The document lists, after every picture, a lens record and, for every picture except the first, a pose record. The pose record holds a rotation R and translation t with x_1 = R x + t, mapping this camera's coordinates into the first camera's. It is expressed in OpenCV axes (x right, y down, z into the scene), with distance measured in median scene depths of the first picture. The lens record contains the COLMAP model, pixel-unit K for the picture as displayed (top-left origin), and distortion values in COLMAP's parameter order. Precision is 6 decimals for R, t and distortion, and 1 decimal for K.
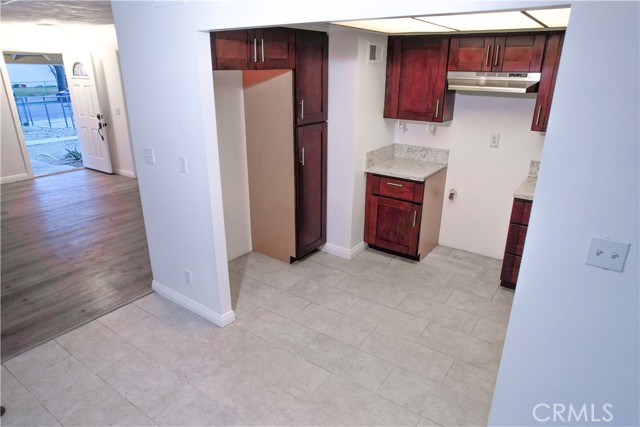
lens RADIAL K [[408.2, 0, 321.4], [0, 408.2, 217.8], [0, 0, 1]] dist [-0.067393, 0.059498]
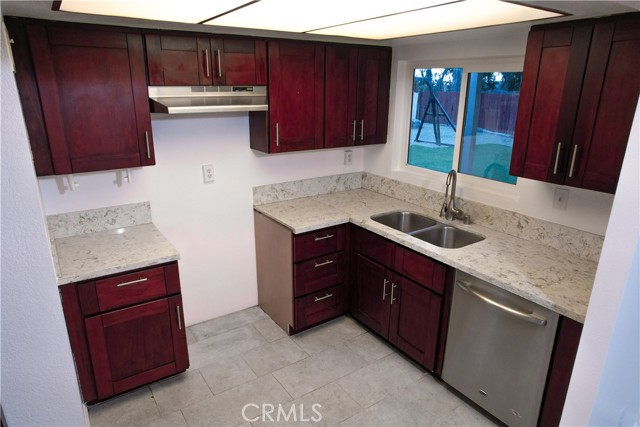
lens RADIAL K [[408.2, 0, 319.5], [0, 408.2, 217.5], [0, 0, 1]] dist [-0.067393, 0.059498]
pose [[0.358583, -0.292493, 0.886491, -0.203836], [0.323808, 0.929655, 0.175755, -0.181586], [-0.875538, 0.224031, 0.428070, 0.500757]]
